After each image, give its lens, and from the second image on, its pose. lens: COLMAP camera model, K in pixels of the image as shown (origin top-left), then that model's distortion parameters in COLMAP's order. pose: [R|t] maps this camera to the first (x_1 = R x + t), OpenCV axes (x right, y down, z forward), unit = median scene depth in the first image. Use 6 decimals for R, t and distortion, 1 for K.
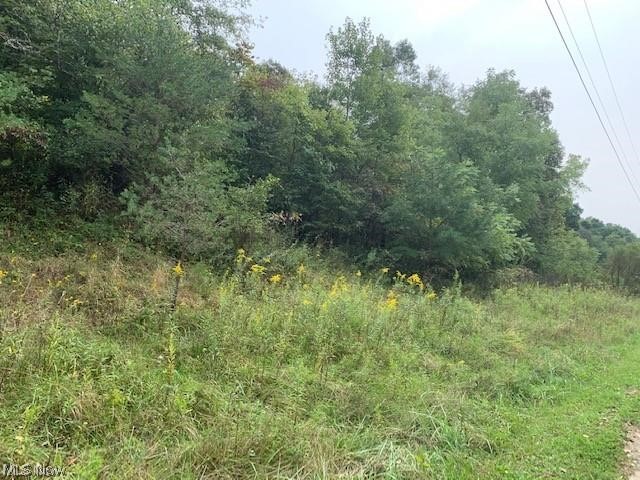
lens RADIAL K [[484.4, 0, 309.3], [0, 484.4, 229.4], [0, 0, 1]] dist [0.046361, -0.034003]
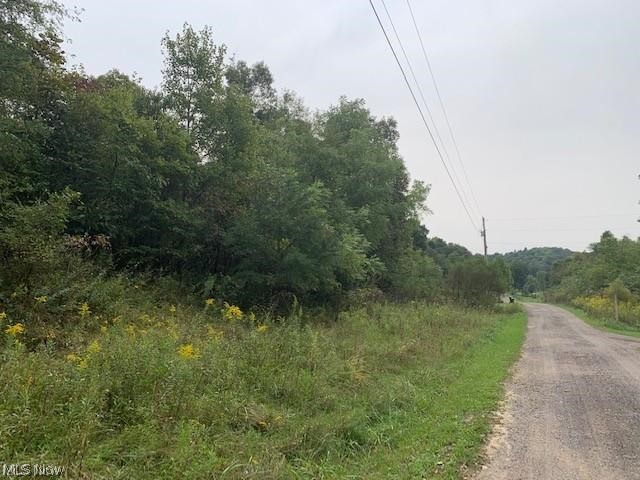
lens RADIAL K [[484.4, 0, 309.3], [0, 484.4, 229.4], [0, 0, 1]] dist [0.046361, -0.034003]
pose [[0.964625, -0.012117, 0.263346, 0.087362], [0.025036, 0.998639, -0.045756, 0.001473], [-0.262433, 0.050730, 0.963616, 0.115824]]
